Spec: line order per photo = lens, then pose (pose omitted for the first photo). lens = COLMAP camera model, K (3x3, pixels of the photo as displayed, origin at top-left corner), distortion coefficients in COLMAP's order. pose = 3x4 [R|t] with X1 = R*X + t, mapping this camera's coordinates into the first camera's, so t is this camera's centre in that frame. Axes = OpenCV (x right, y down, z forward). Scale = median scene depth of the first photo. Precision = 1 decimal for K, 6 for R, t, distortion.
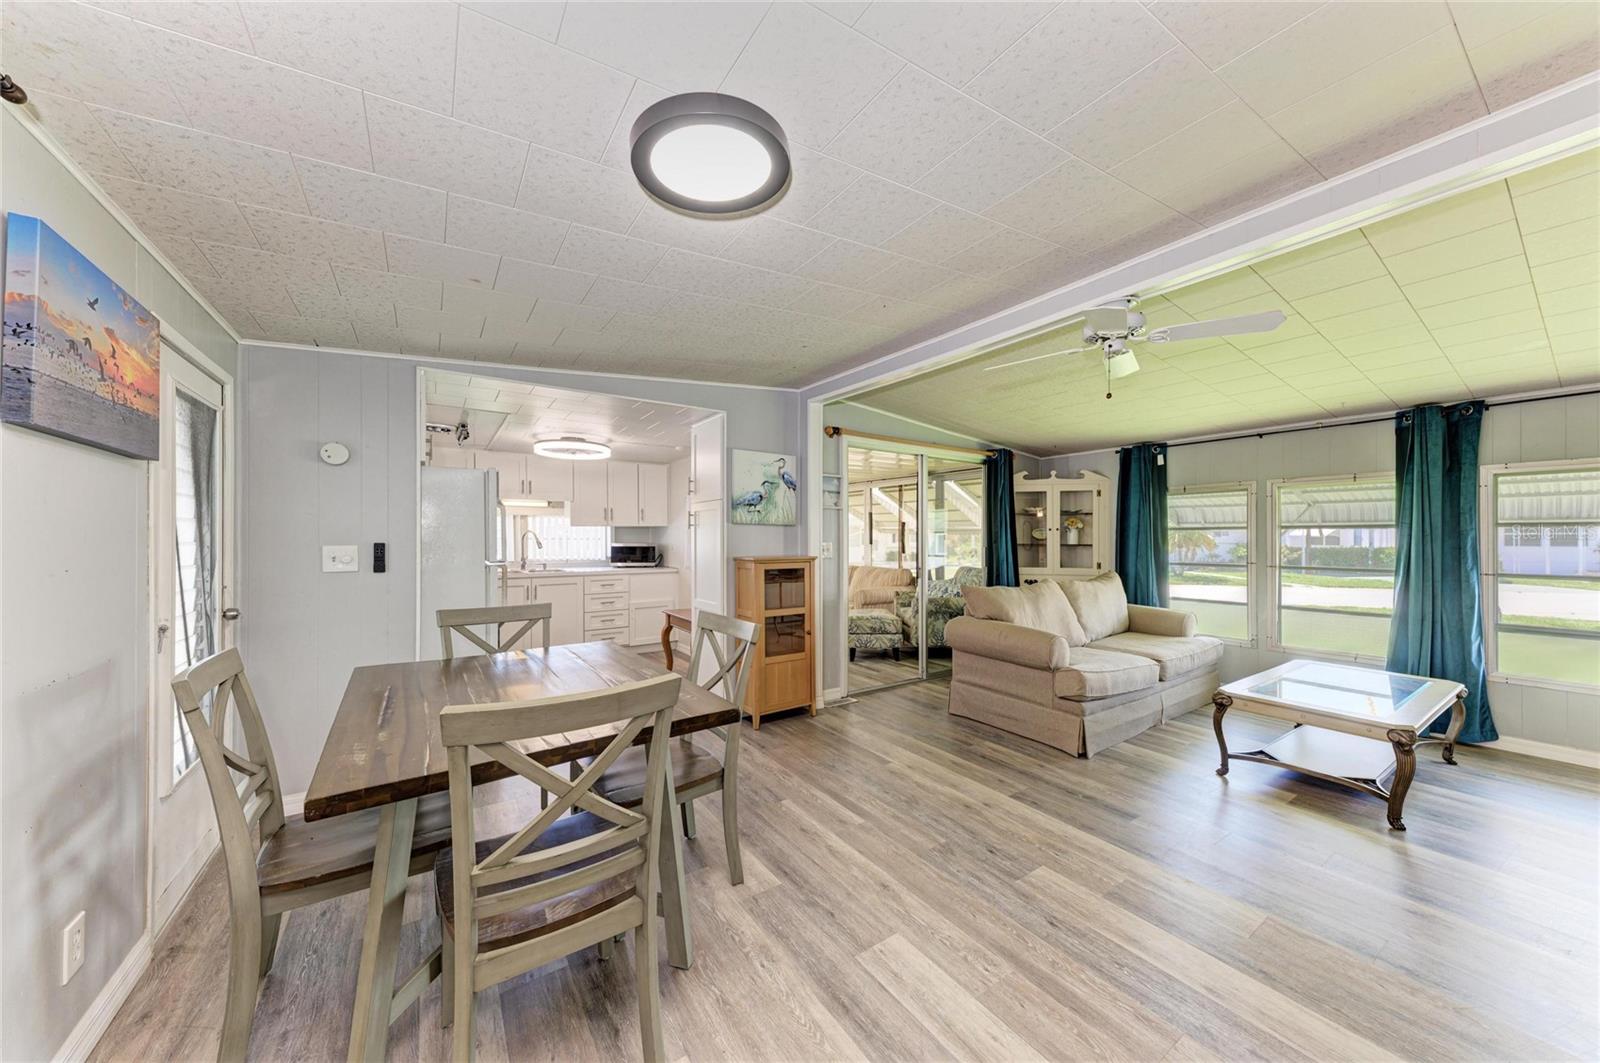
lens RADIAL K [[541.2, 0, 801.3], [0, 541.2, 534.8], [0, 0, 1]] dist [0.025545, -0.006434]
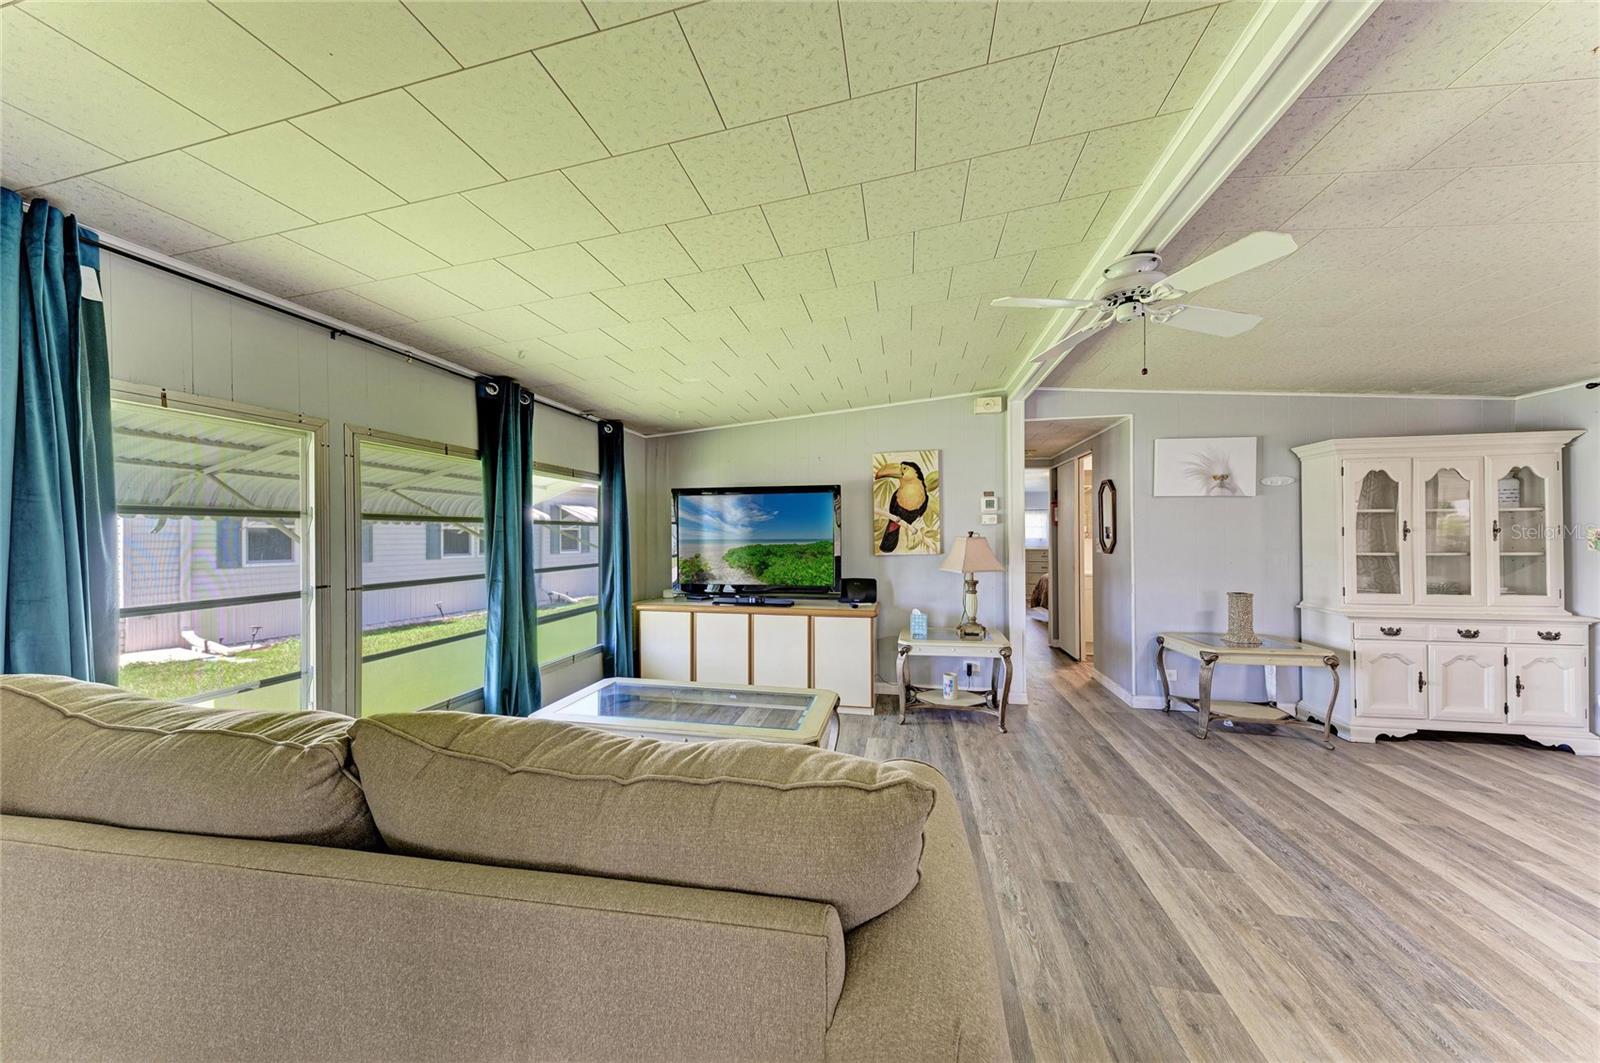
lens RADIAL K [[541.2, 0, 801.3], [0, 541.2, 534.8], [0, 0, 1]] dist [0.025545, -0.006434]
pose [[-0.704525, 0.001154, 0.709678, 0.187548], [-0.001490, 0.999994, -0.003104, 0.006406], [-0.709677, -0.003244, -0.704520, 1.151455]]
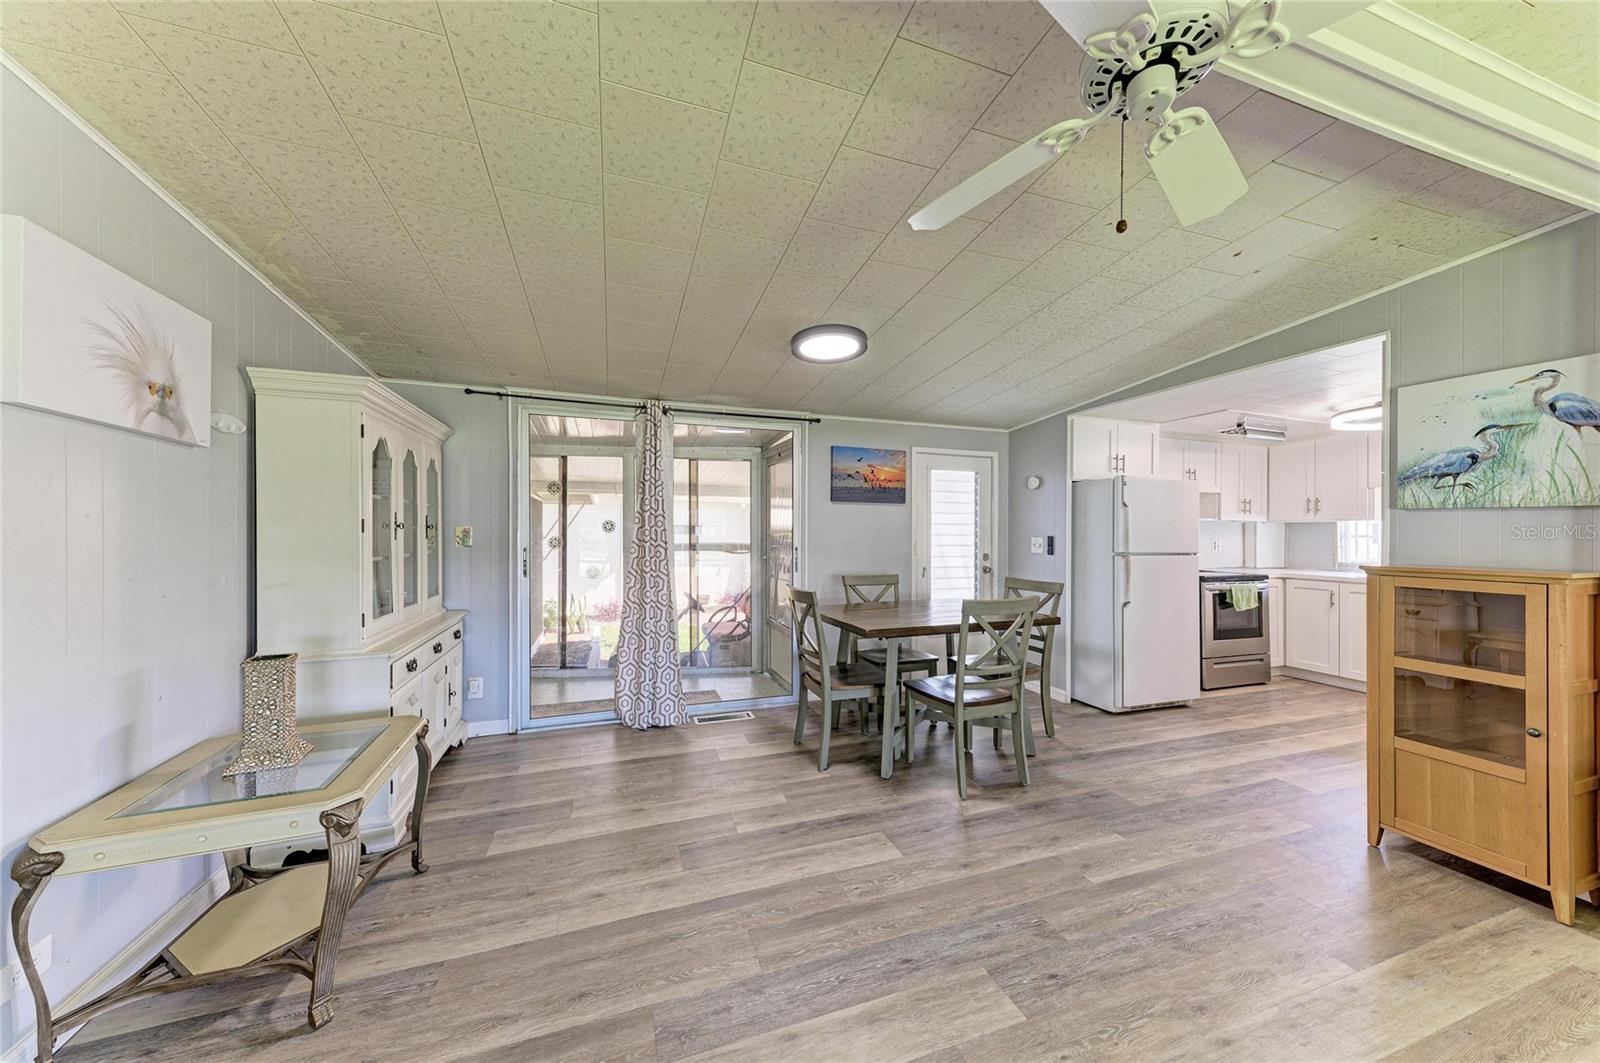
lens RADIAL K [[541.8, 0, 800.7], [0, 541.8, 530.3], [0, 0, 1]] dist [0.022009, -0.005014]
pose [[-0.261612, -0.006388, -0.965152, 0.625380], [0.000460, 0.999977, -0.006744, 0.005775], [0.965173, -0.002208, -0.261603, 0.488845]]
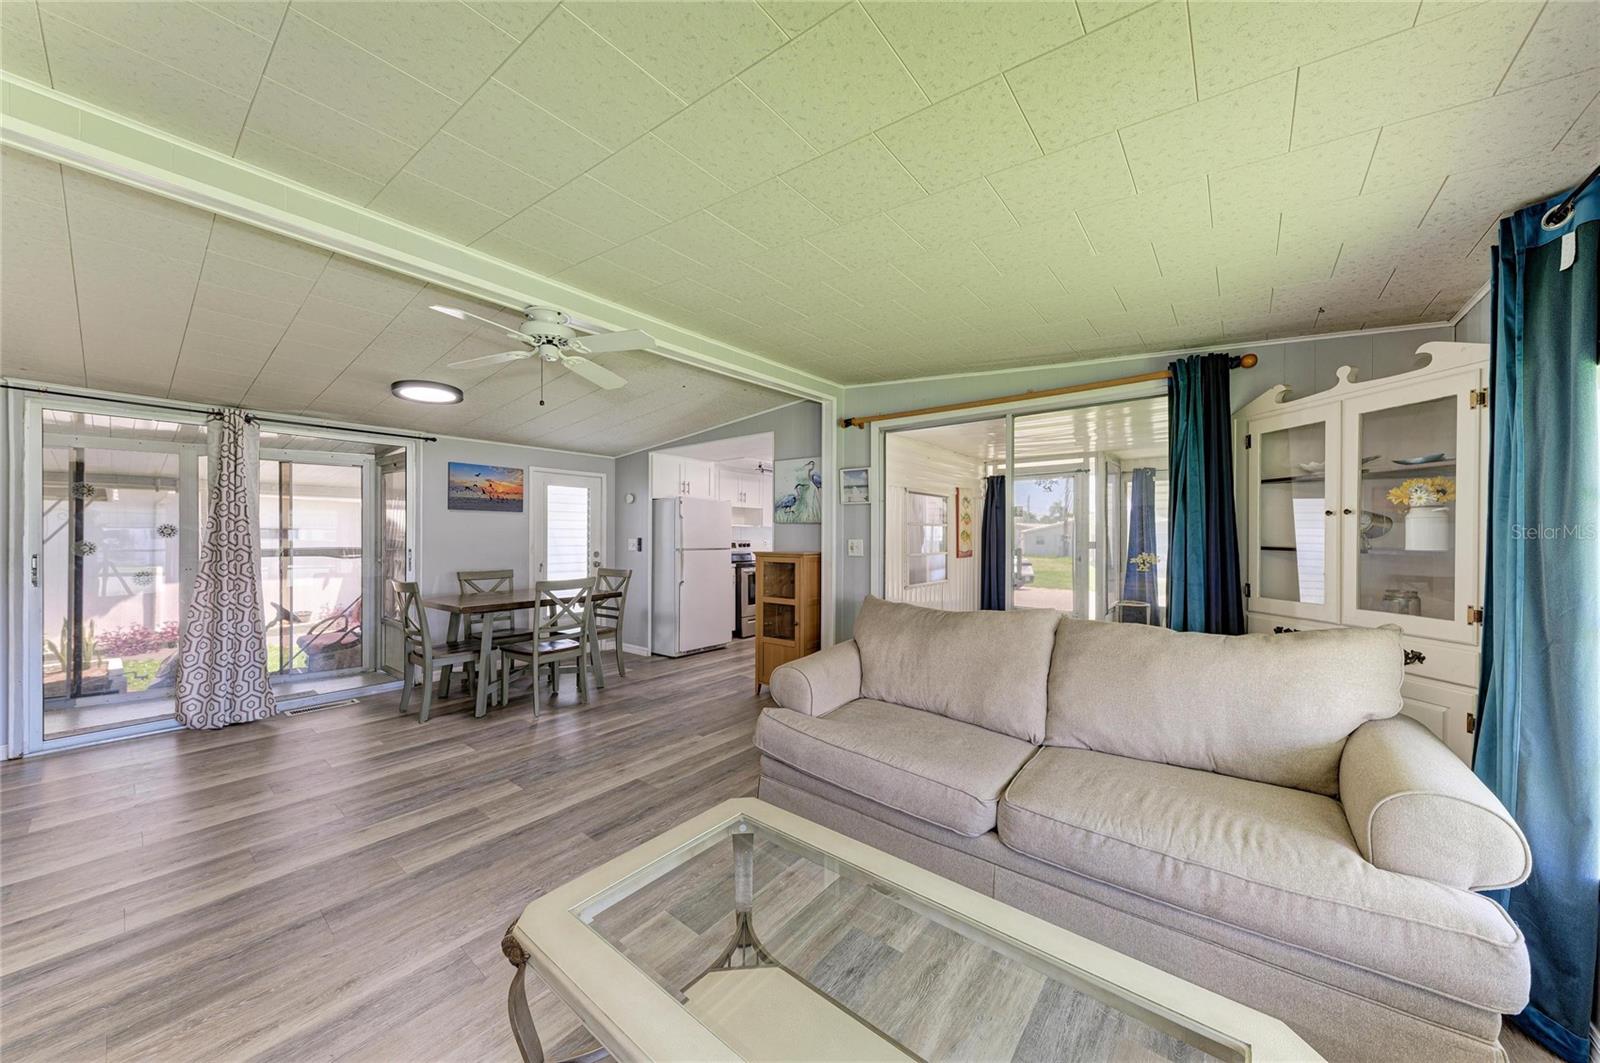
lens RADIAL K [[541.8, 0, 800.7], [0, 541.8, 530.3], [0, 0, 1]] dist [0.022009, -0.005014]
pose [[0.289639, -0.011266, -0.957070, 1.001540], [0.006072, 0.999932, -0.009933, 0.007028], [0.957117, -0.002934, 0.289688, 0.673101]]
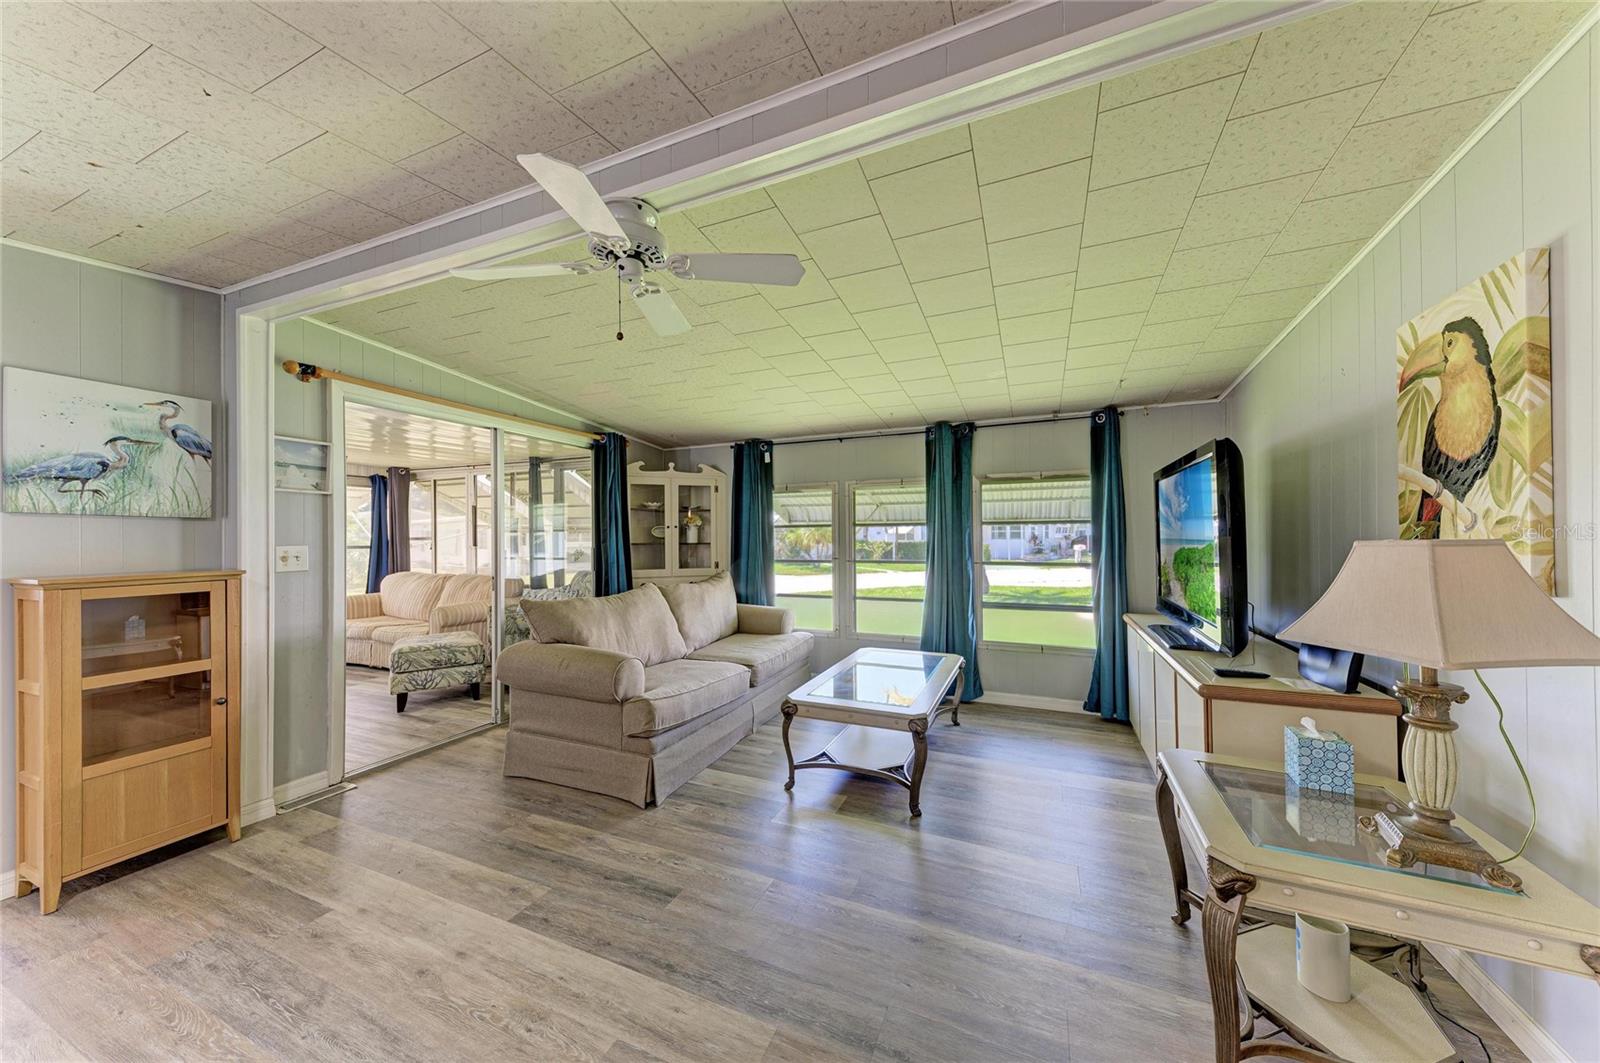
lens RADIAL K [[541.8, 0, 800.7], [0, 541.8, 530.3], [0, 0, 1]] dist [0.022009, -0.005014]
pose [[0.845458, -0.001971, 0.534039, 0.217093], [0.005100, 0.999977, -0.004384, 0.001325], [-0.534018, 0.006430, 0.845449, 0.154720]]
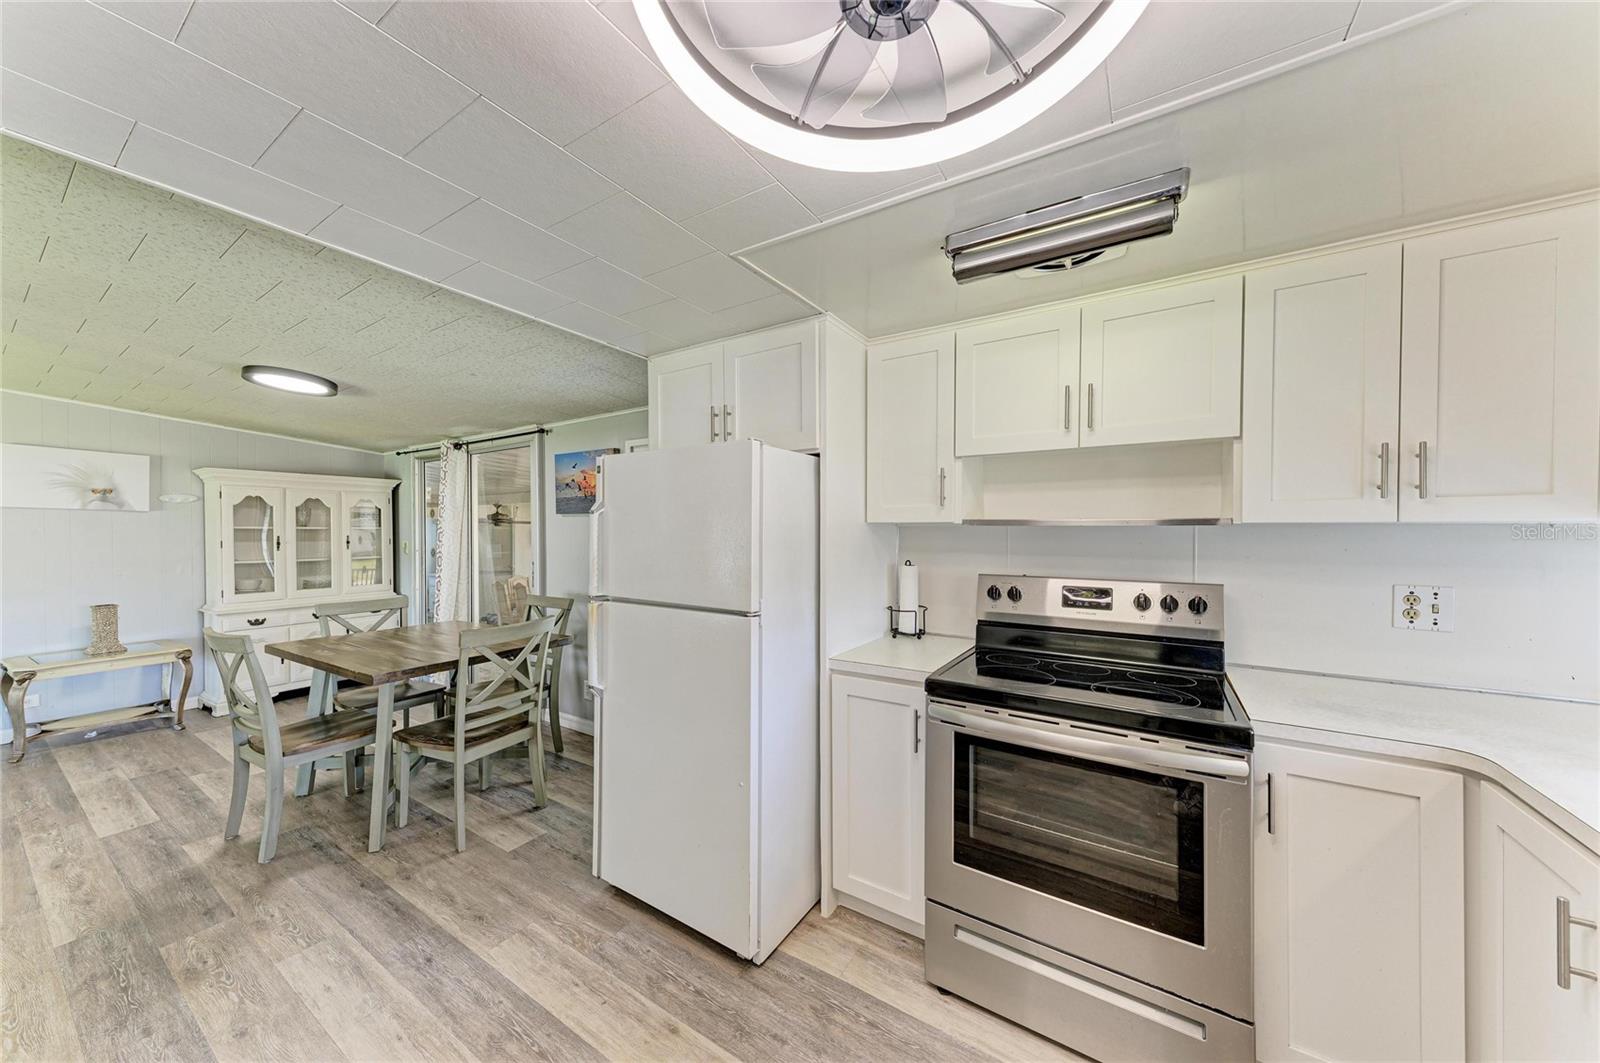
lens RADIAL K [[536.9, 0, 796.9], [0, 536.9, 536.7], [0, 0, 1]] dist [0.026242, -0.006182]
pose [[-0.919572, 0.004671, -0.392893, -0.405303], [0.003298, 0.999986, 0.004169, -0.018969], [0.392907, 0.002538, -0.919575, 1.330177]]
